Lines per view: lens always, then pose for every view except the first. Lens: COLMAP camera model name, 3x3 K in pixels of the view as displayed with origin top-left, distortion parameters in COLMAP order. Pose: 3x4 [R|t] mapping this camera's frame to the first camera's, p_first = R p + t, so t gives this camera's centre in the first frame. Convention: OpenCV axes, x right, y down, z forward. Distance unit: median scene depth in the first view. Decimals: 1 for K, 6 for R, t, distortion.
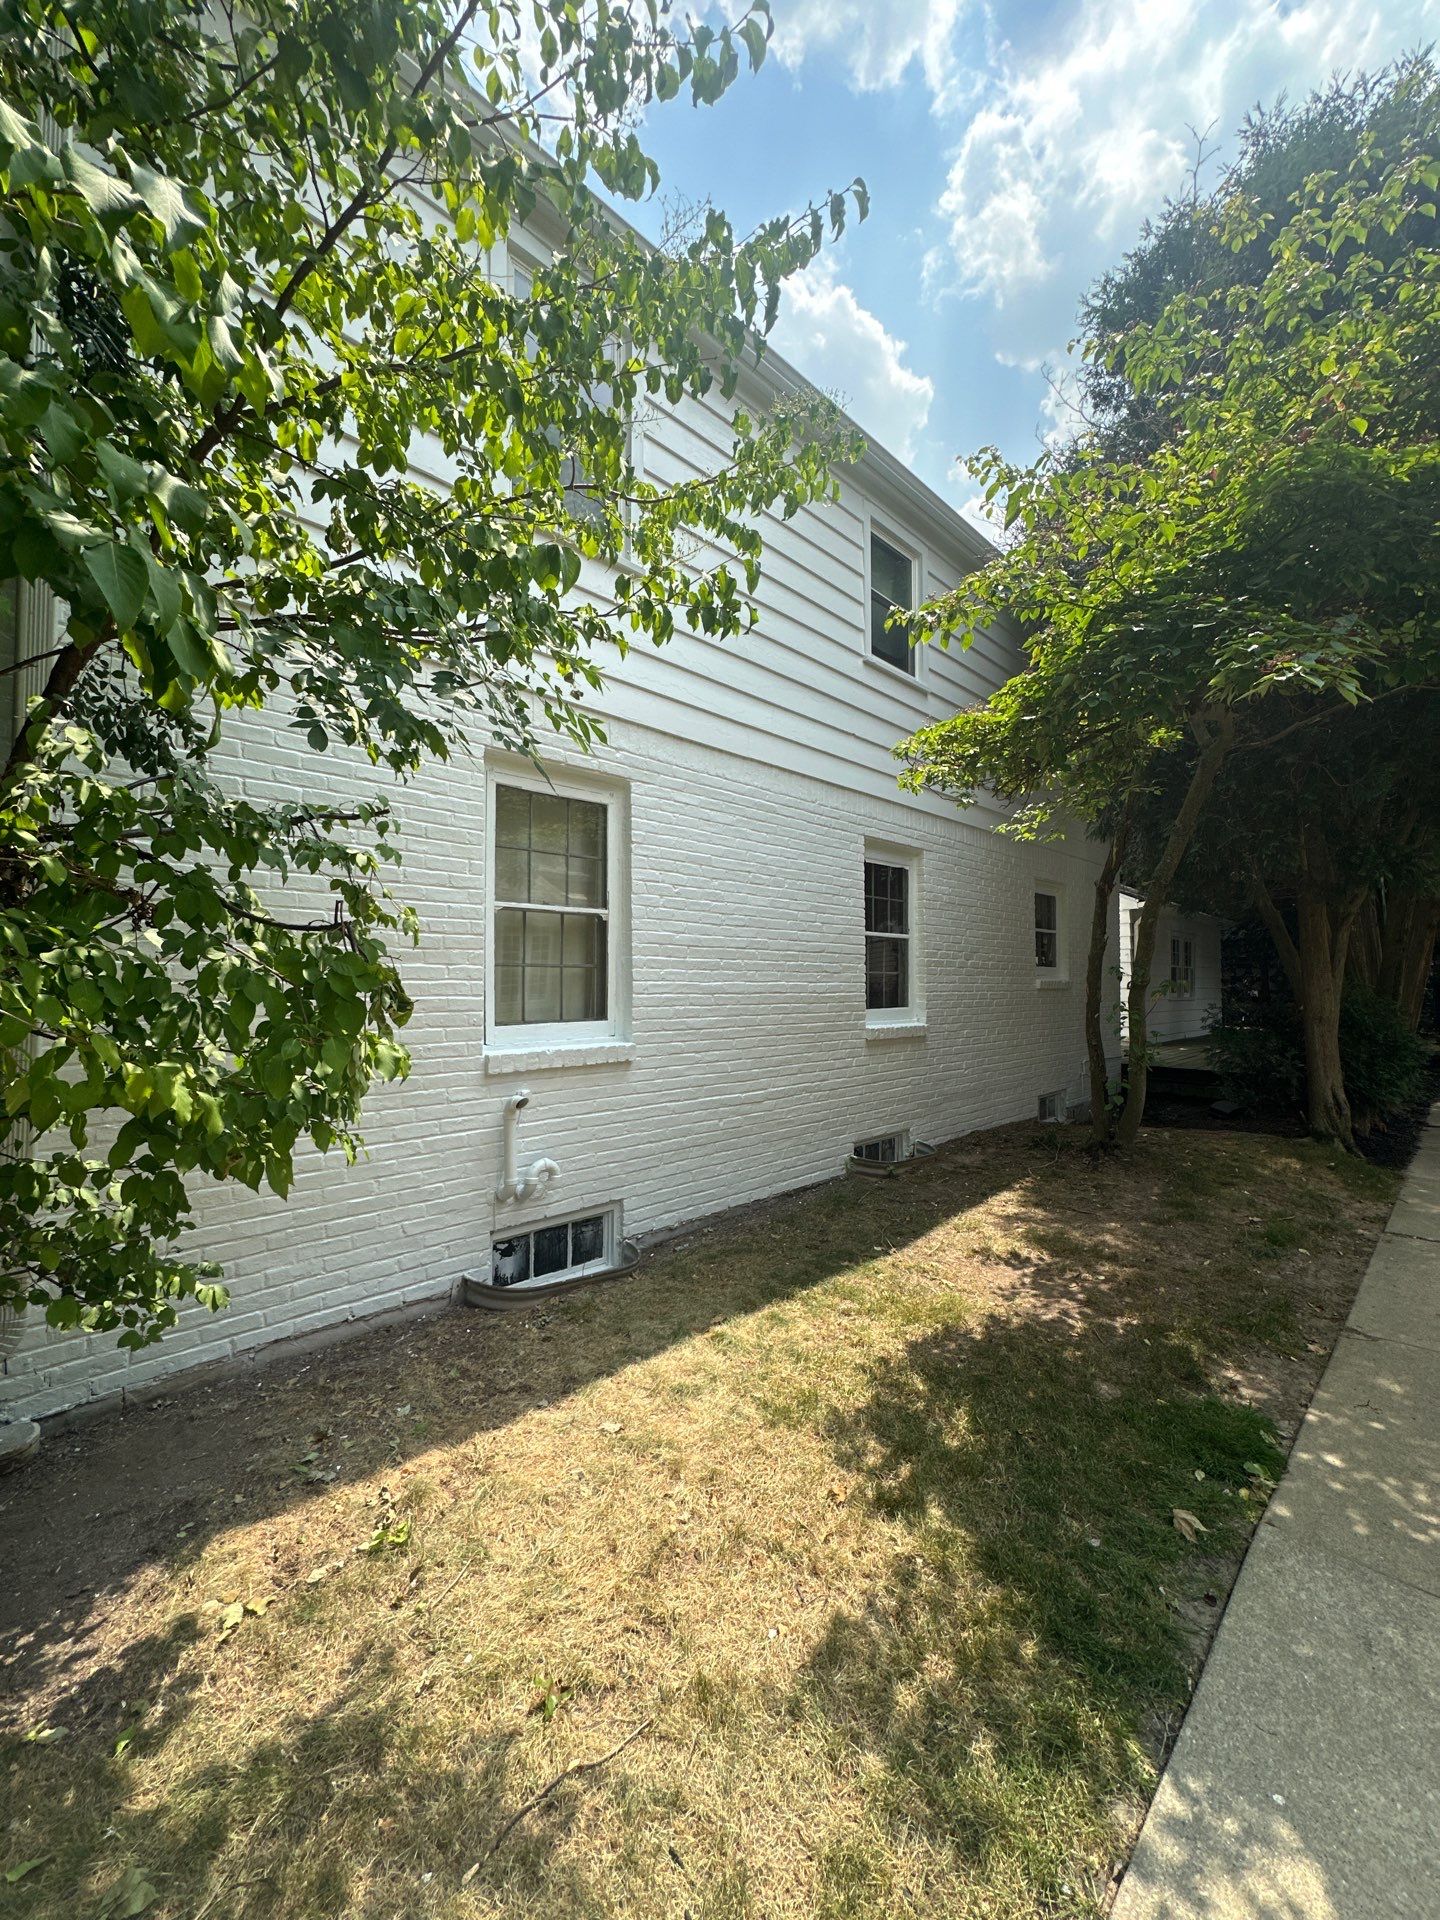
lens RADIAL K [[765.3, 0, 721.6], [0, 765.3, 966.4], [0, 0, 1]] dist [-0.002197, -0.000153]
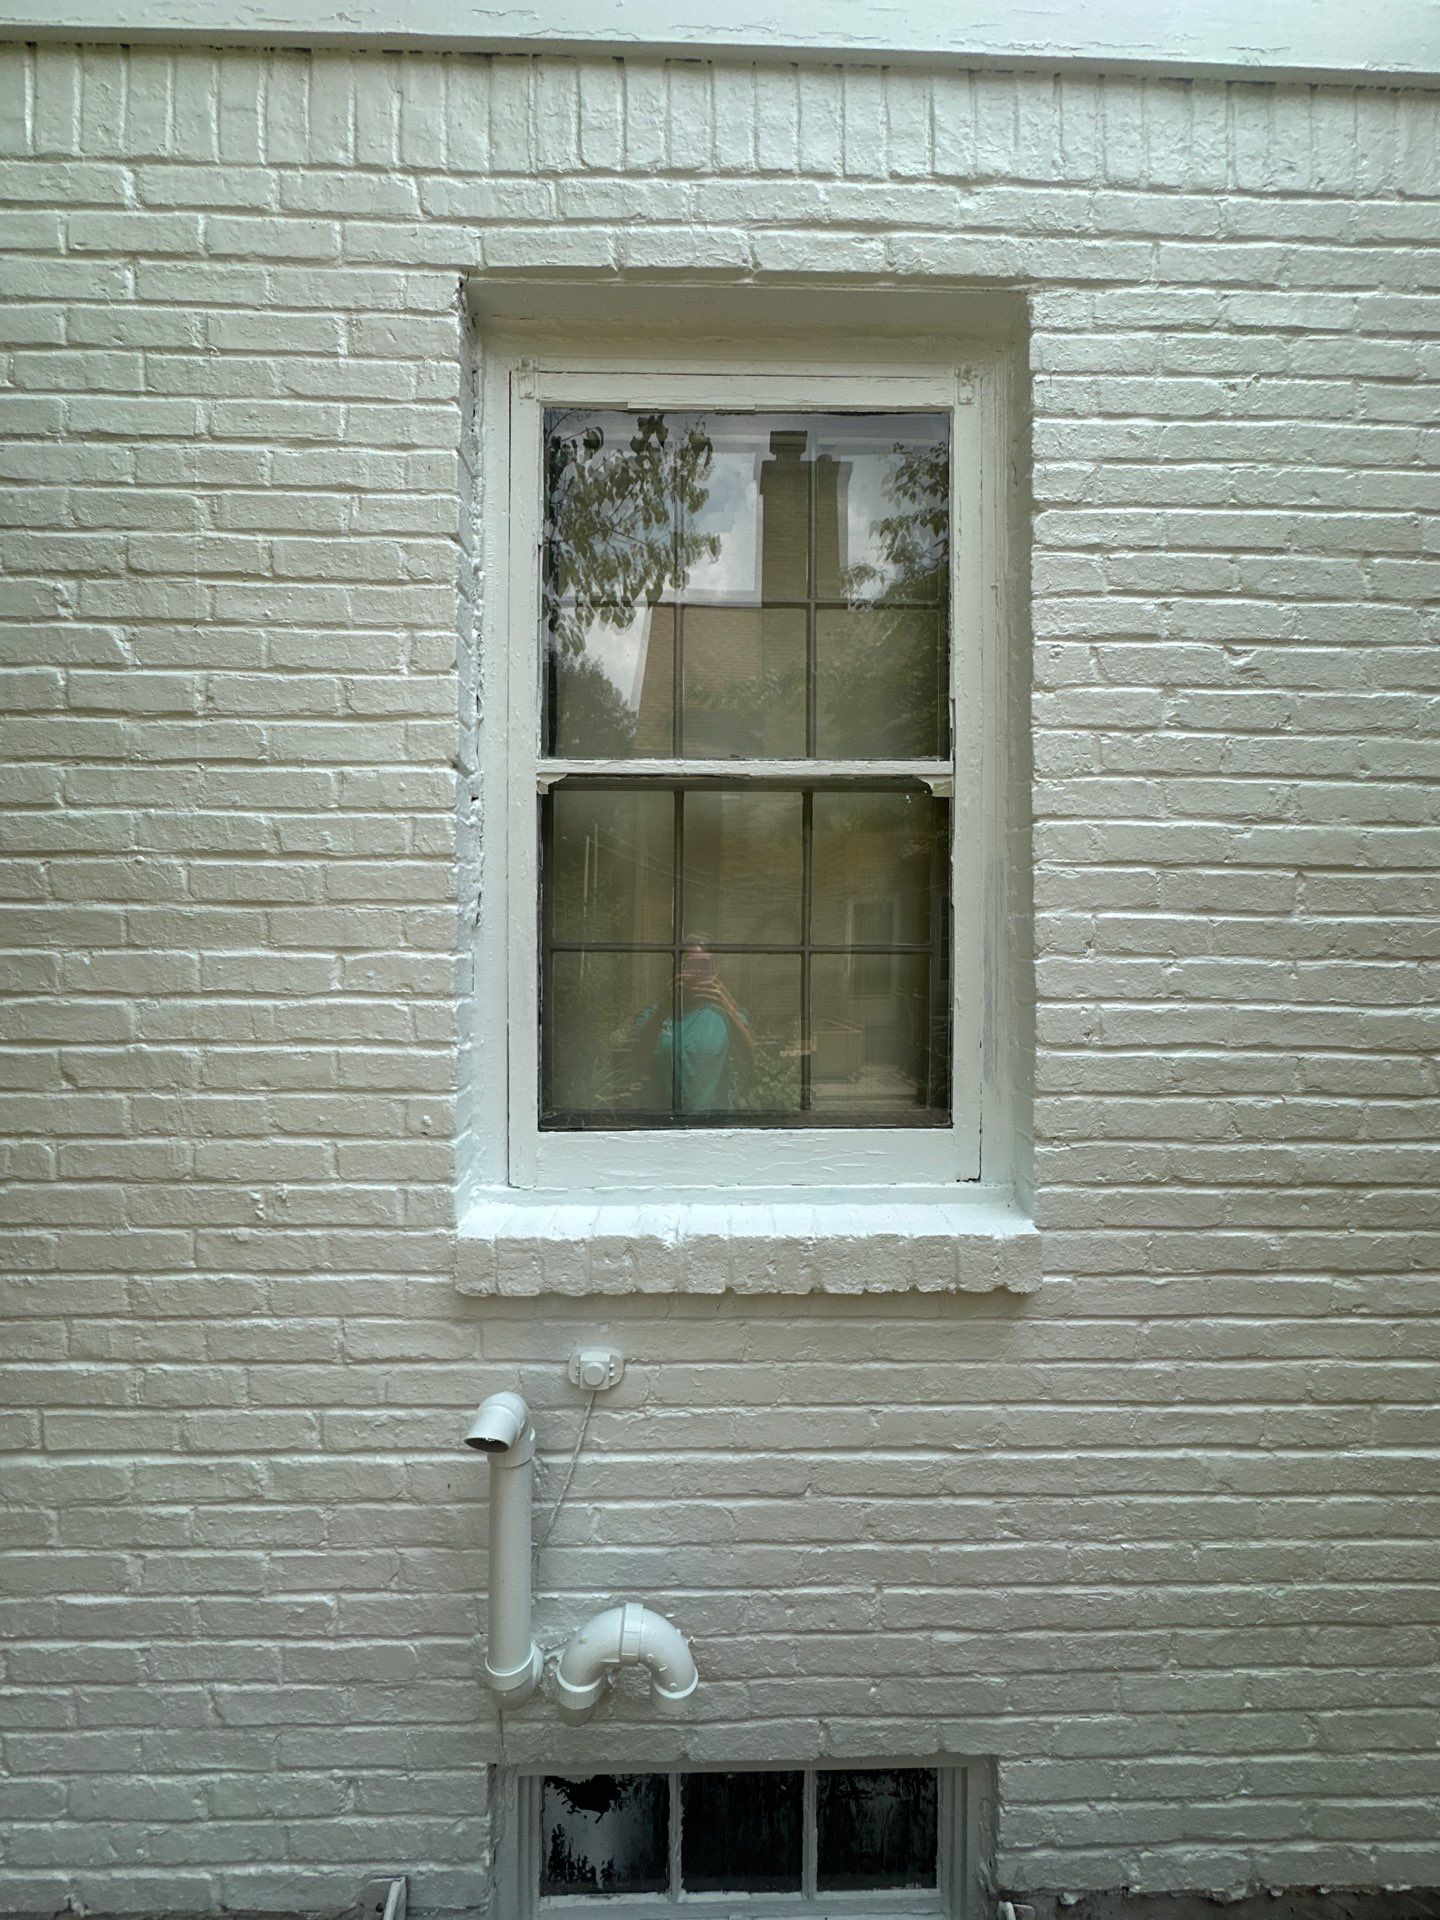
lens RADIAL K [[765.3, 0, 724.6], [0, 765.3, 954.4], [0, 0, 1]] dist [-0.002197, -0.000153]
pose [[0.725503, 0.002886, -0.688213, -0.006518], [0.005289, 0.999938, 0.009769, -0.001301], [0.688199, -0.010727, 0.725443, 0.722733]]
